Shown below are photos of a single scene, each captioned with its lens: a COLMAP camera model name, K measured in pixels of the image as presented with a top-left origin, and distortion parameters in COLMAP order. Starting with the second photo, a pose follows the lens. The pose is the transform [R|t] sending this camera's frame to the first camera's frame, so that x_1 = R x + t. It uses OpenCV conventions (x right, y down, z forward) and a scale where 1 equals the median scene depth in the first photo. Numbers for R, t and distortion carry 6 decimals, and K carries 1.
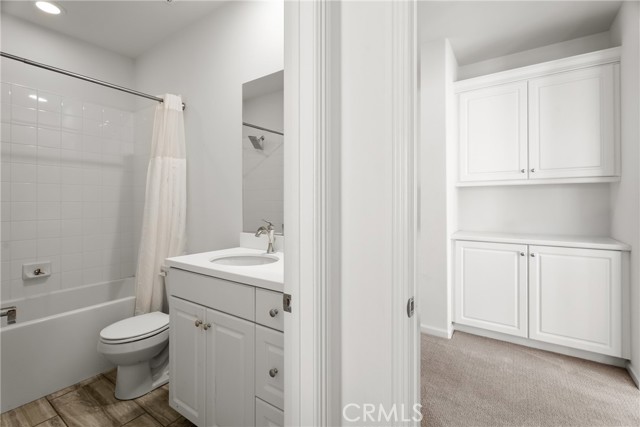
lens RADIAL K [[290.0, 0, 318.8], [0, 290.0, 200.6], [0, 0, 1]] dist [0.007640, -0.002838]
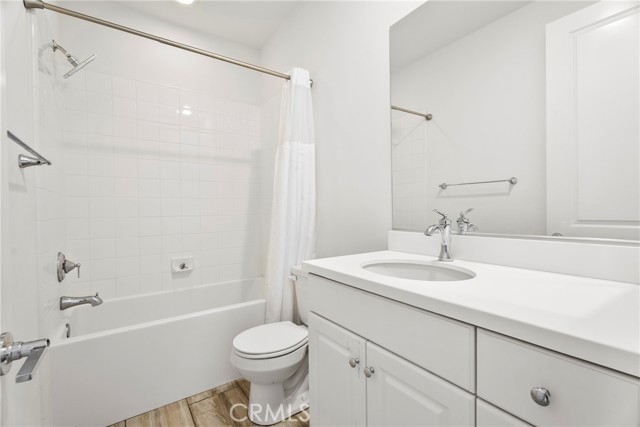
lens RADIAL K [[290.0, 0, 321.9], [0, 290.0, 213.7], [0, 0, 1]] dist [0.007640, -0.002838]
pose [[0.938199, -0.001359, -0.346094, -0.166072], [0.010033, 0.999679, 0.023271, 0.045599], [0.345951, -0.025305, 0.937911, 0.238882]]
